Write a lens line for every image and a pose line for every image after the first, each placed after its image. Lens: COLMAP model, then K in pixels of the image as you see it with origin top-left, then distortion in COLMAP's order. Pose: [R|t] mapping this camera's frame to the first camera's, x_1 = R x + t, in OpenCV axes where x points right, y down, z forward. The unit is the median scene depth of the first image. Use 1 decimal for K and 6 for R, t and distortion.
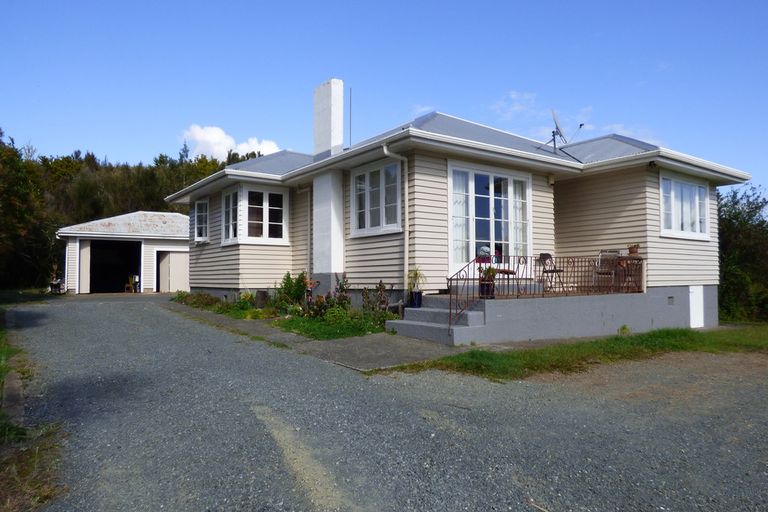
lens RADIAL K [[533.1, 0, 384.0], [0, 533.1, 256.0], [0, 0, 1]] dist [0.000052, -0.000539]
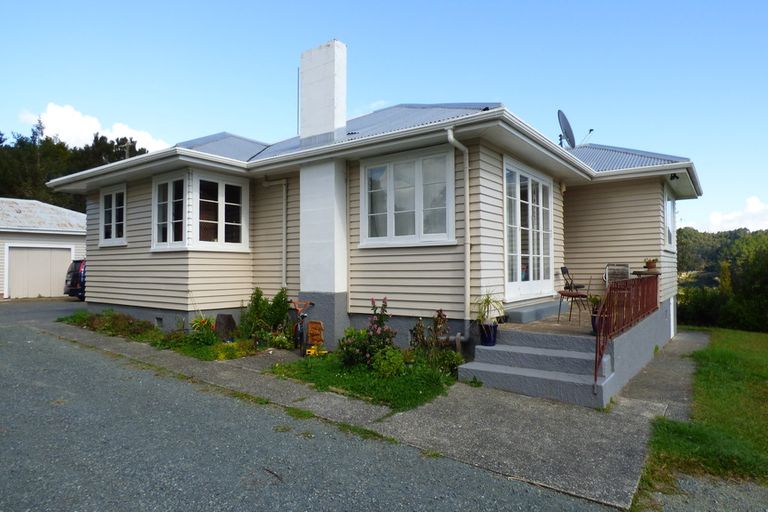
lens RADIAL K [[461.1, 0, 384.0], [0, 461.1, 256.0], [0, 0, 1]] dist [0.022228, 0.001469]
pose [[0.950304, 0.007934, 0.311224, -0.214064], [-0.013149, 0.999806, 0.014662, -0.028488], [-0.311047, -0.018026, 0.950224, 0.307035]]
